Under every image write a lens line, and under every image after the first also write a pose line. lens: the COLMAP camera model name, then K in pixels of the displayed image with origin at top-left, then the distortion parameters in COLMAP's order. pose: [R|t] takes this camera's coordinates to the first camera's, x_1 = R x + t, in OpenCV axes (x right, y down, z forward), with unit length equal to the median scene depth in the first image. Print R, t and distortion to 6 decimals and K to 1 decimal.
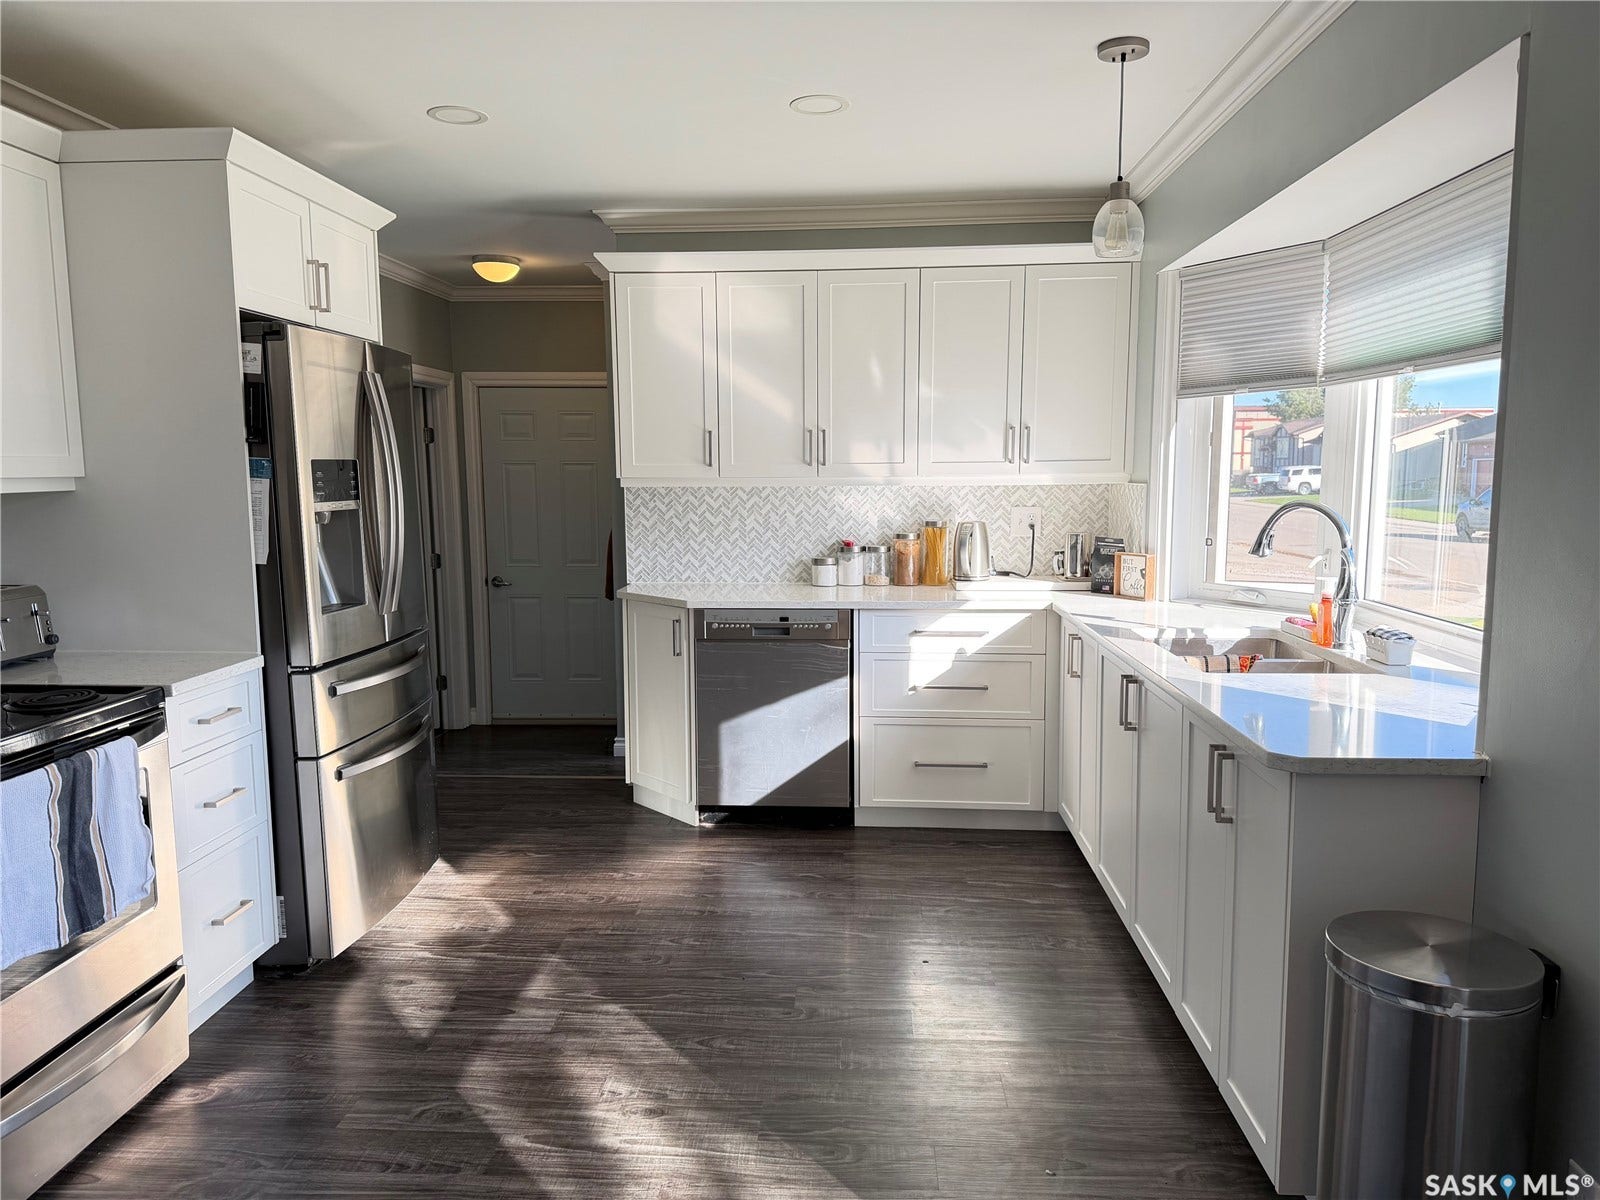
lens RADIAL K [[1114.1, 0, 794.6], [0, 1114.1, 604.9], [0, 0, 1]] dist [0.081282, -0.111615]
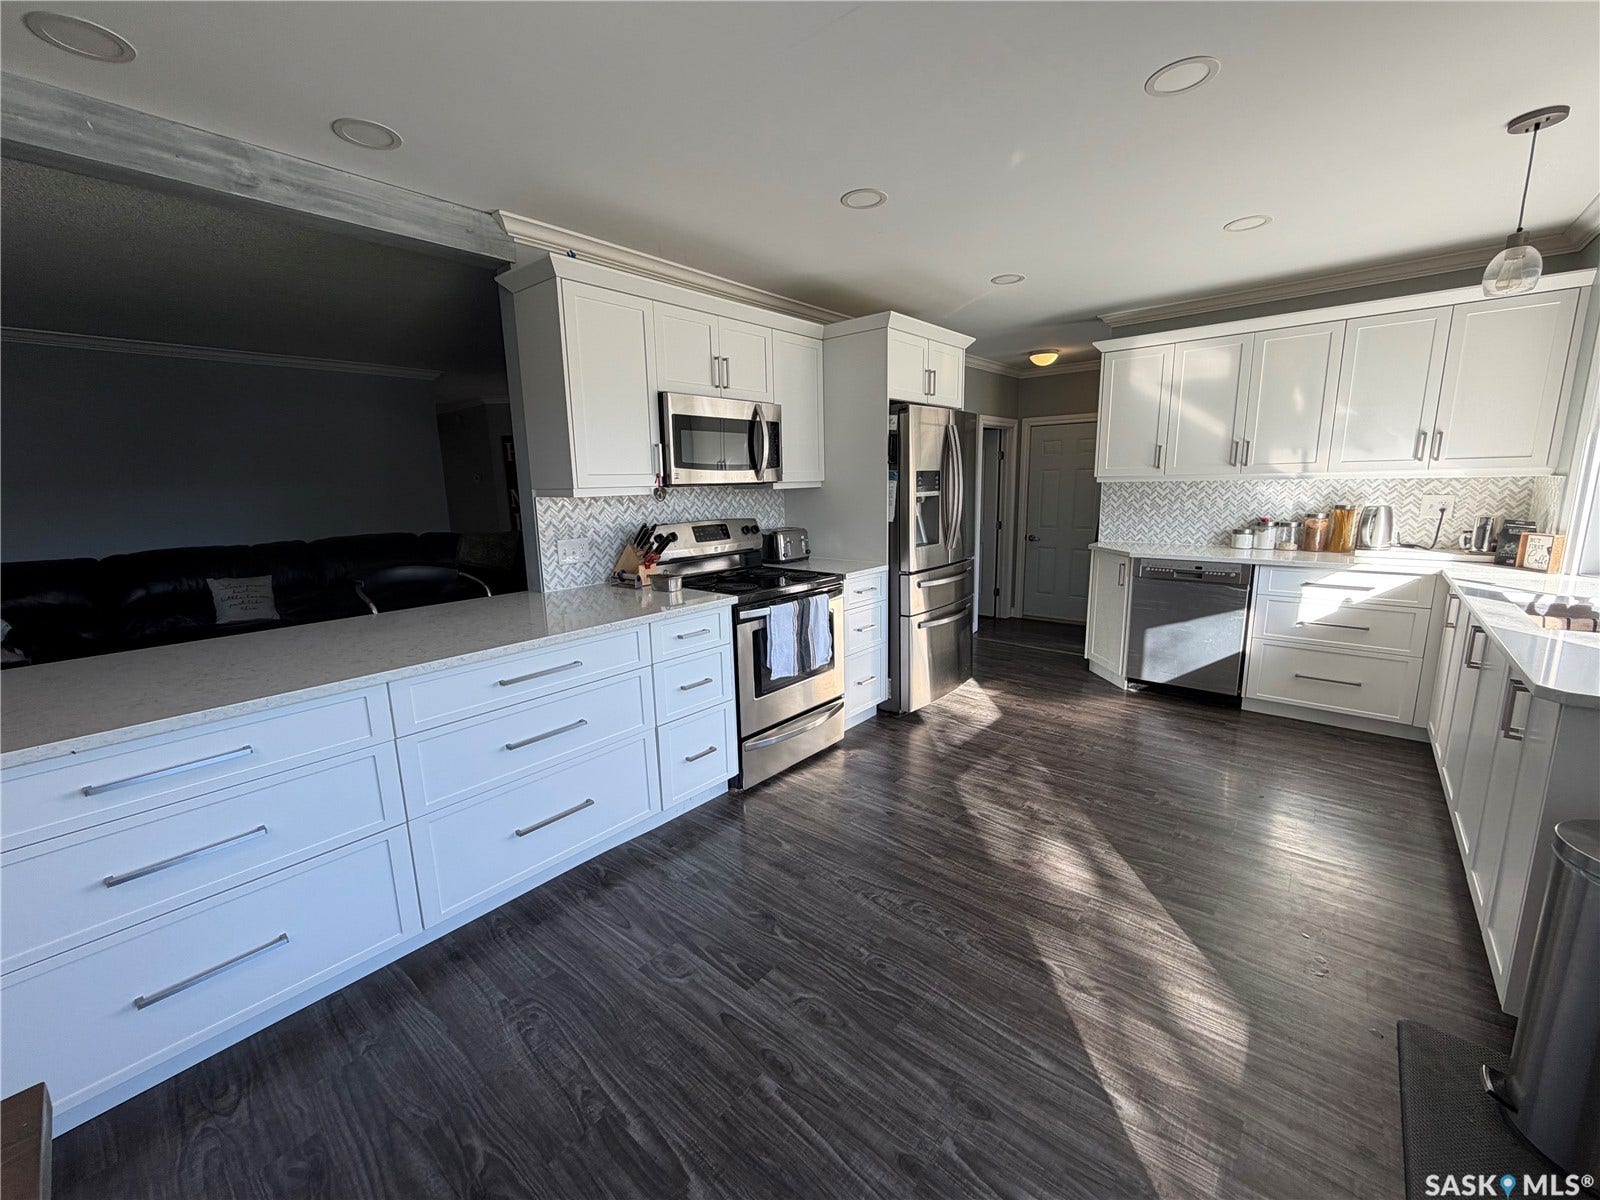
lens RADIAL K [[636.9, 0, 790.6], [0, 636.9, 598.2], [0, 0, 1]] dist [0.000526, -0.000269]
pose [[0.789616, 0.099449, -0.605489, 0.080609], [-0.055586, 0.994315, 0.090823, 0.005928], [0.611079, -0.038058, 0.790654, -0.043974]]
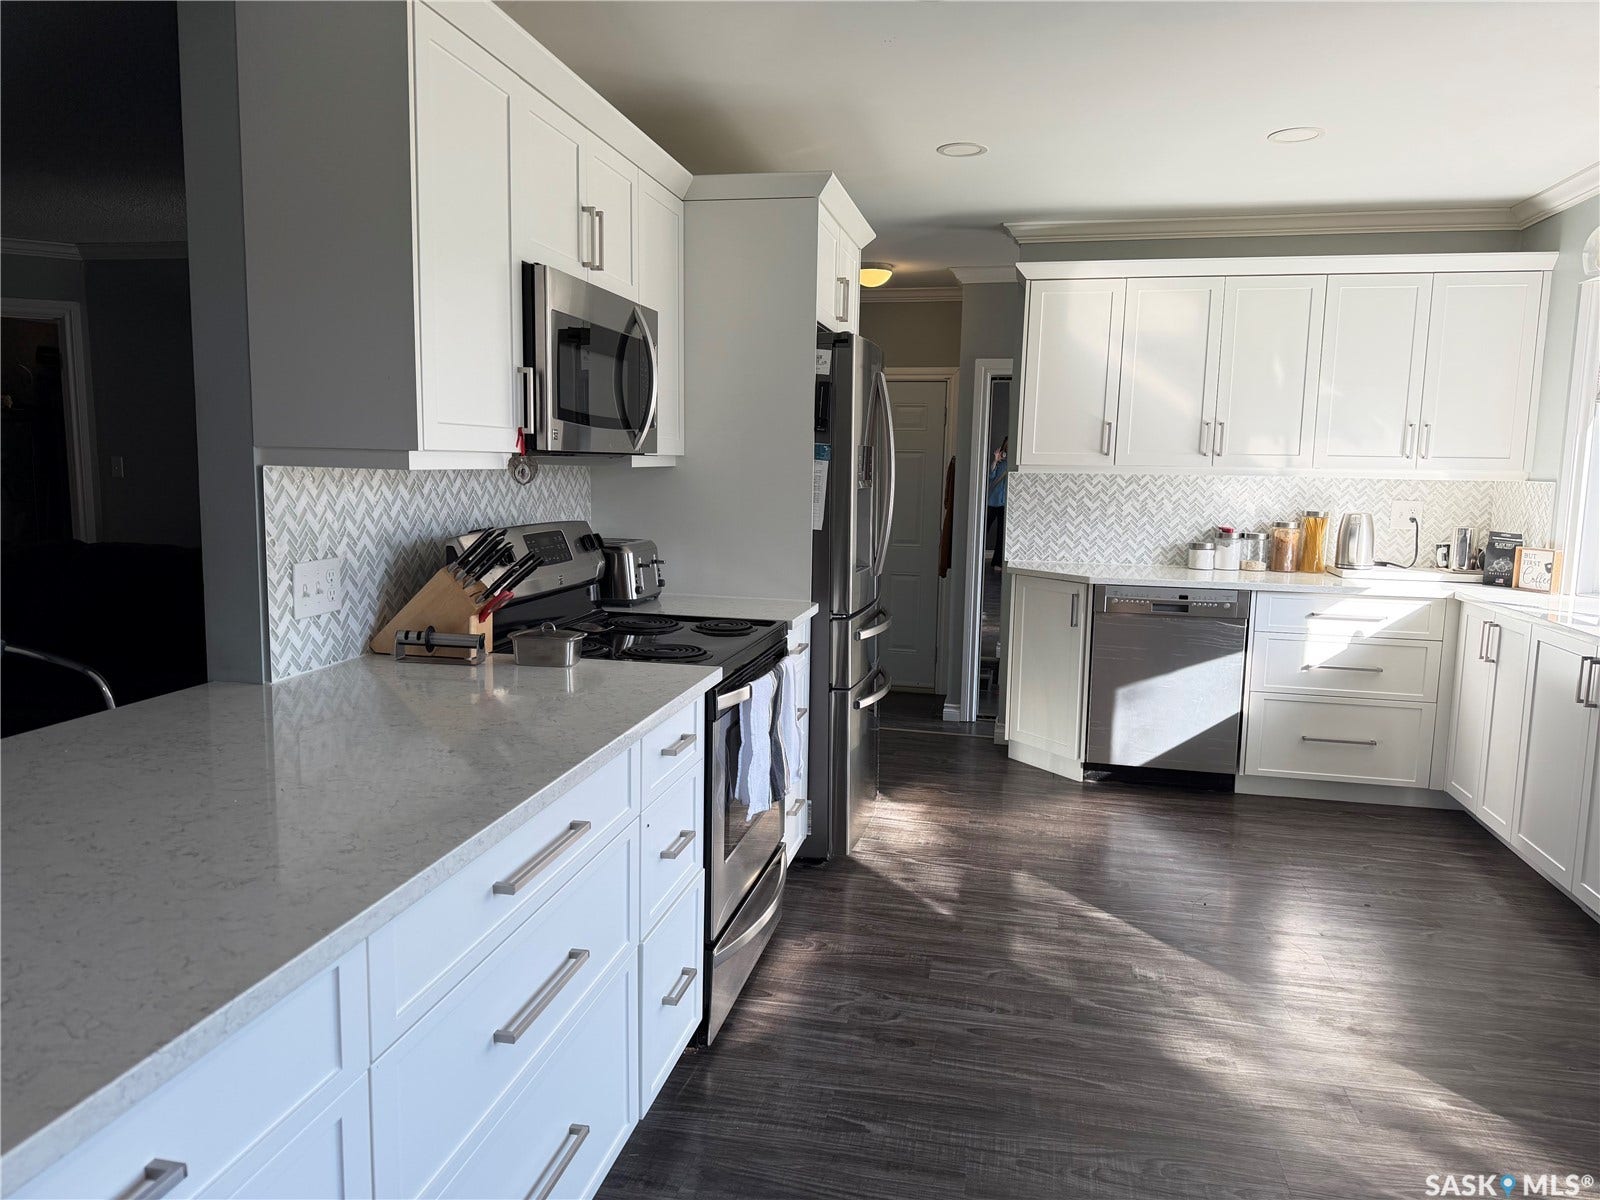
lens RADIAL K [[1114.1, 0, 786.6], [0, 1114.1, 607.5], [0, 0, 1]] dist [0.081282, -0.111615]
pose [[0.987345, 0.044205, -0.152299, -0.220513], [-0.042402, 0.998987, 0.015064, 0.022691], [0.152811, -0.008416, 0.988220, -0.144710]]
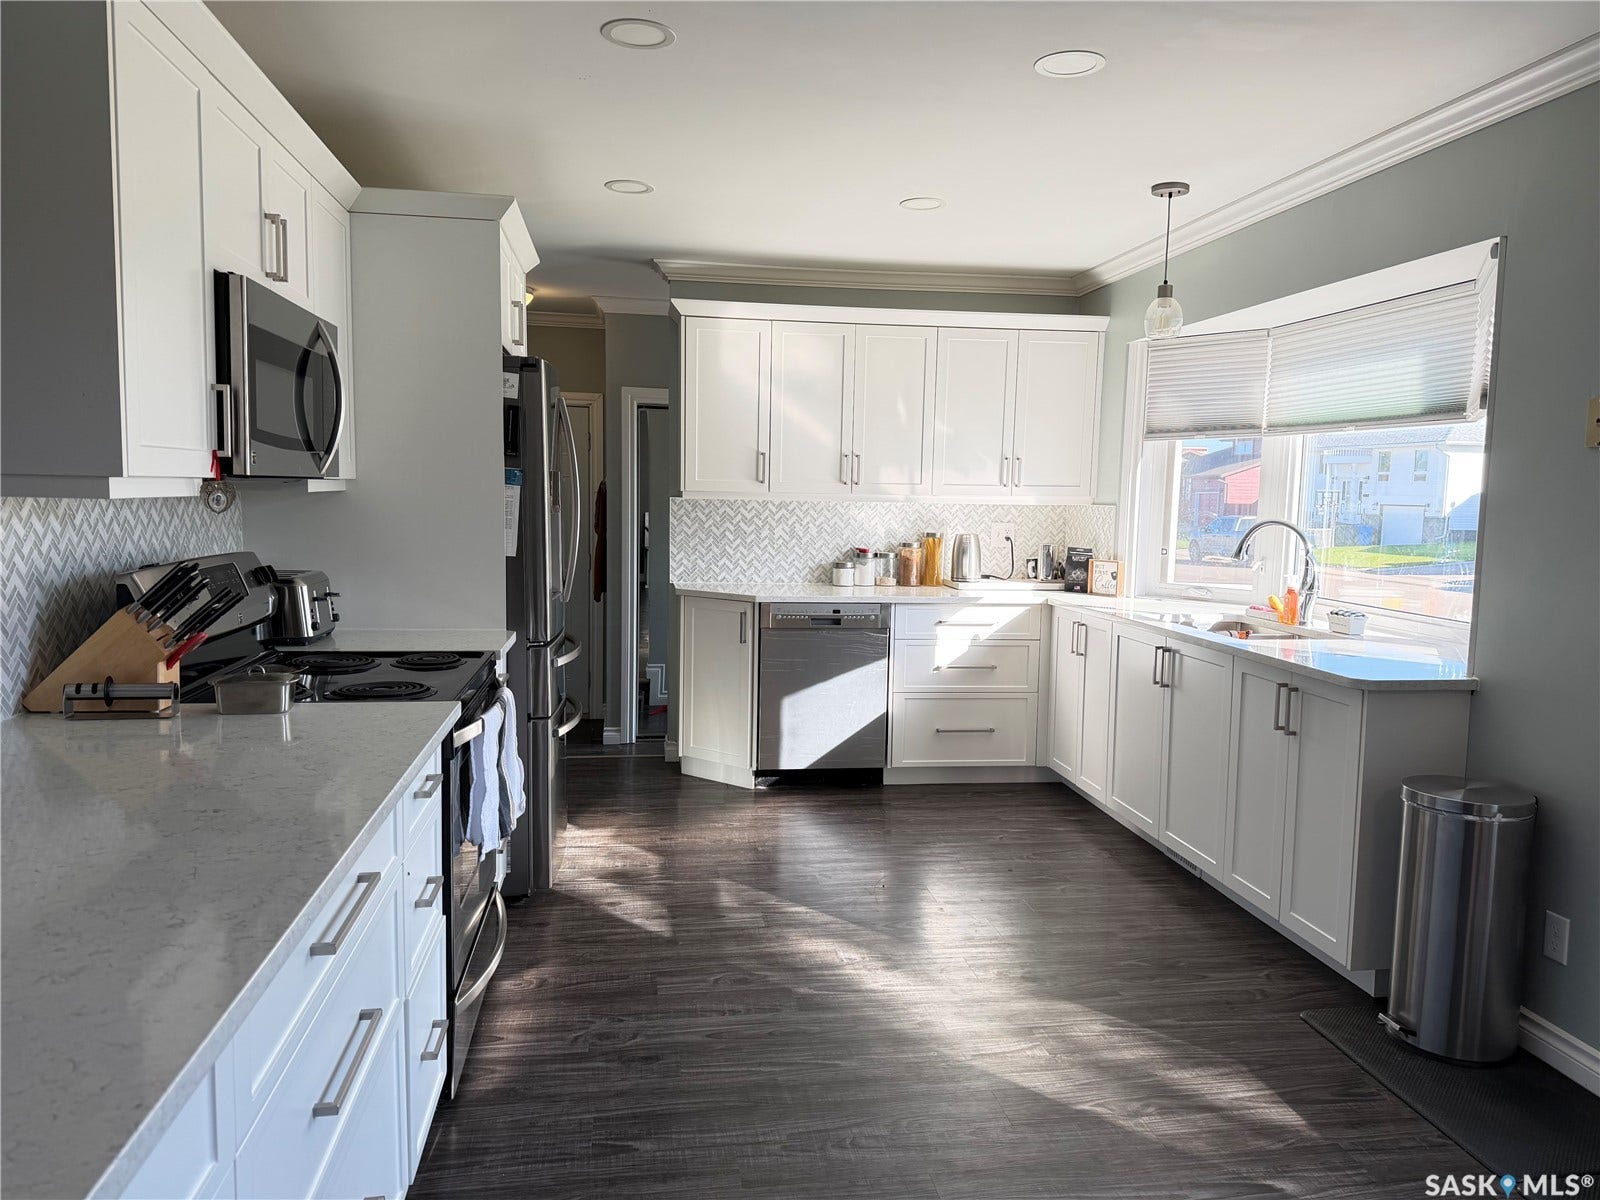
lens RADIAL K [[1114.1, 0, 798.0], [0, 1114.1, 605.4], [0, 0, 1]] dist [0.081282, -0.111615]
pose [[0.977609, 0.002800, 0.210411, -0.296392], [0.000656, 0.999866, -0.016355, 0.025378], [-0.210429, 0.016127, 0.977476, -0.162447]]
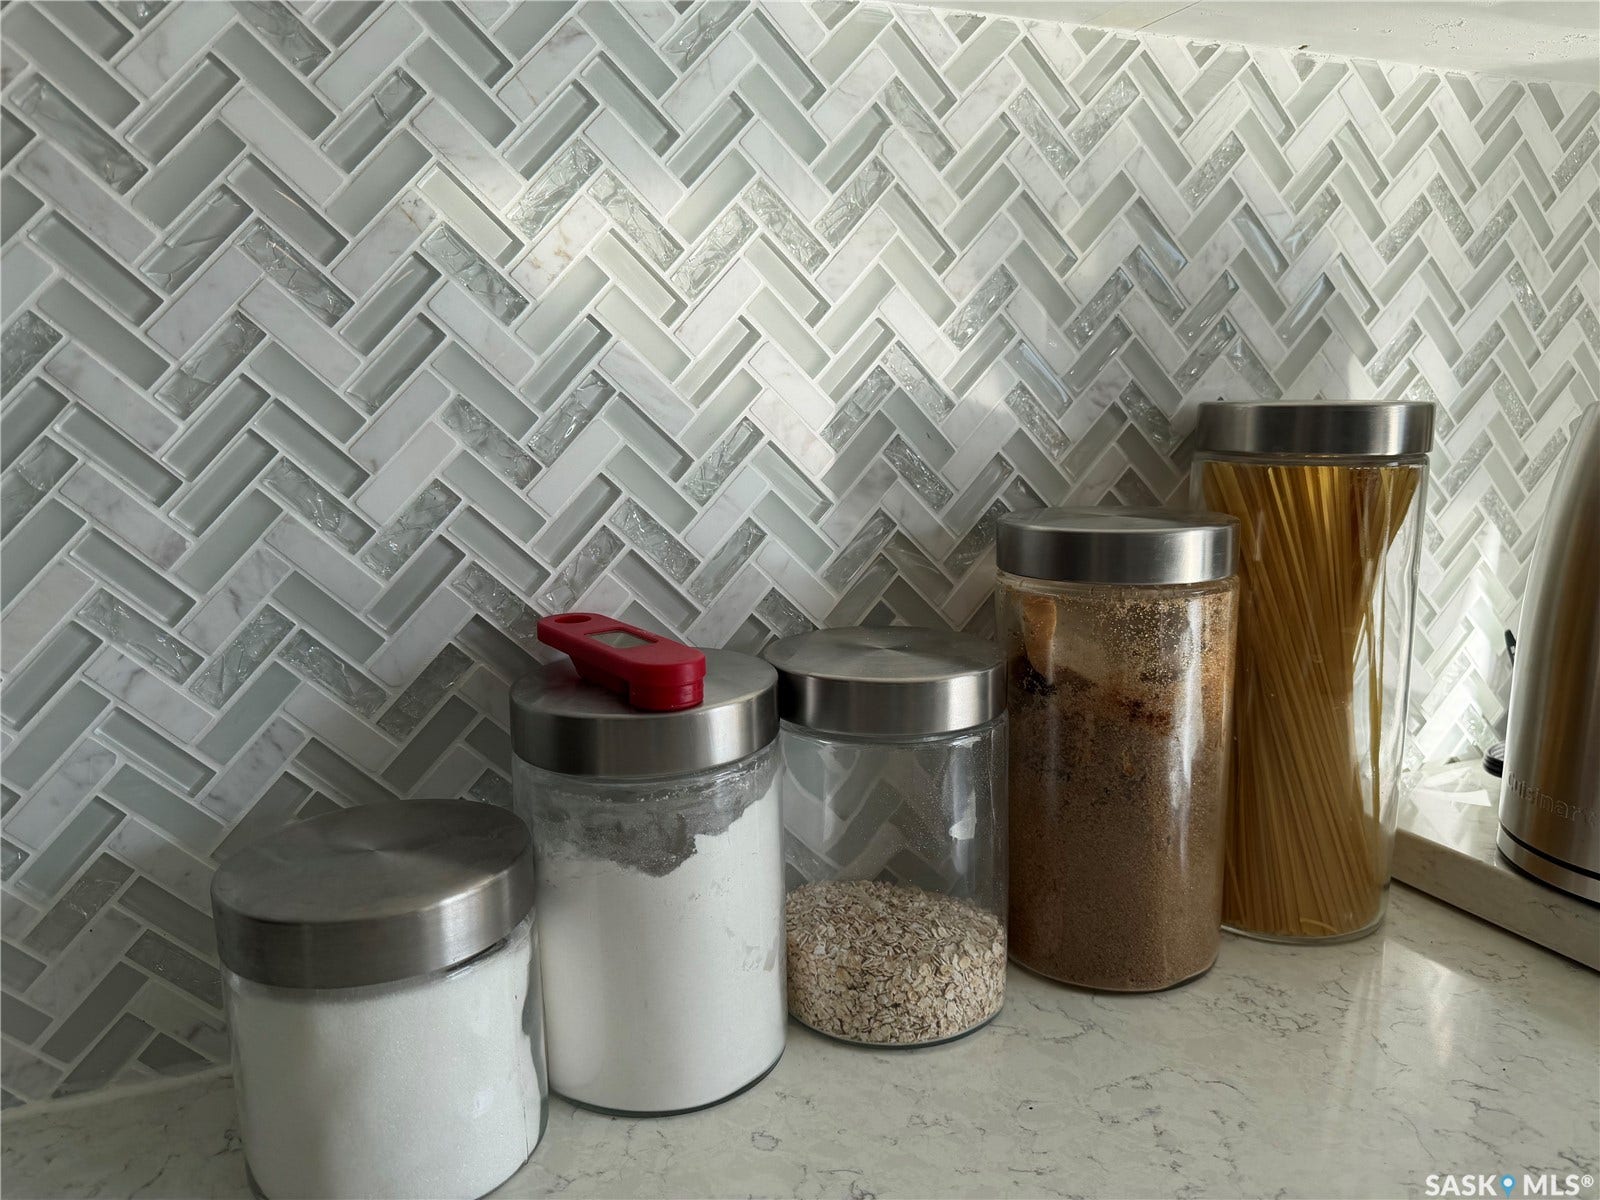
lens RADIAL K [[1114.1, 0, 788.9], [0, 1114.1, 595.2], [0, 0, 1]] dist [0.081282, -0.111615]
pose [[0.894515, -0.092014, 0.437467, 0.020764], [0.065311, 0.994987, 0.075732, -0.074149], [-0.442242, -0.039172, 0.896040, 0.996926]]
